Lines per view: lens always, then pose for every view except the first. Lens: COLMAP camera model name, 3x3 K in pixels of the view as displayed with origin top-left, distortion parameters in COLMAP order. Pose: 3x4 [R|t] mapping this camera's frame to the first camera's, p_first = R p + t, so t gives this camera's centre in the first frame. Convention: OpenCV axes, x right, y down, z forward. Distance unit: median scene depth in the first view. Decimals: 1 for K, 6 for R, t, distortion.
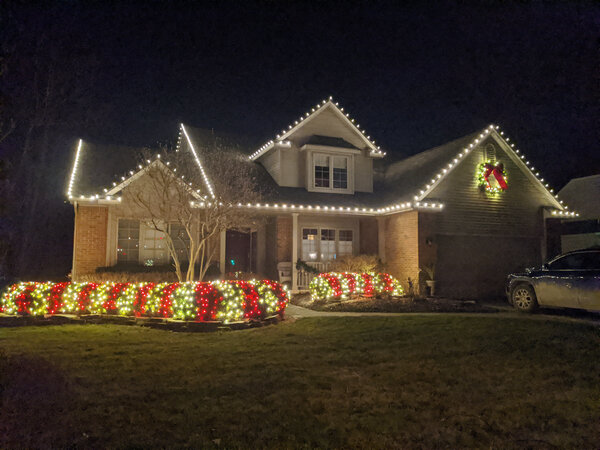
lens RADIAL K [[435.1, 0, 291.1], [0, 435.1, 226.6], [0, 0, 1]] dist [0.003707, 0.004349]
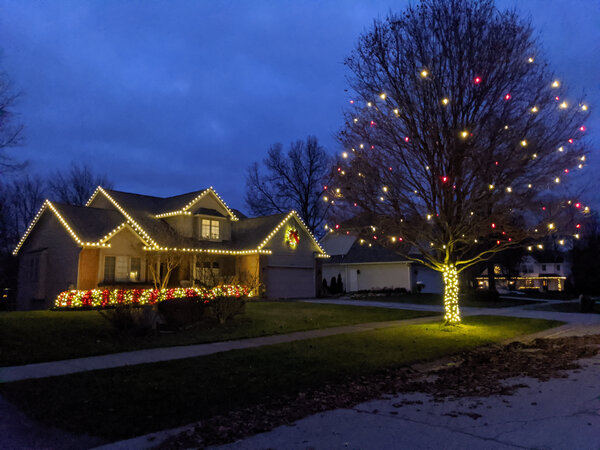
lens RADIAL K [[435.1, 0, 291.1], [0, 435.1, 226.6], [0, 0, 1]] dist [0.003707, 0.004349]
pose [[0.896627, 0.049427, 0.440019, -0.426768], [-0.025550, 0.997870, -0.060028, -0.042122], [-0.442048, 0.042580, 0.895980, -0.788600]]
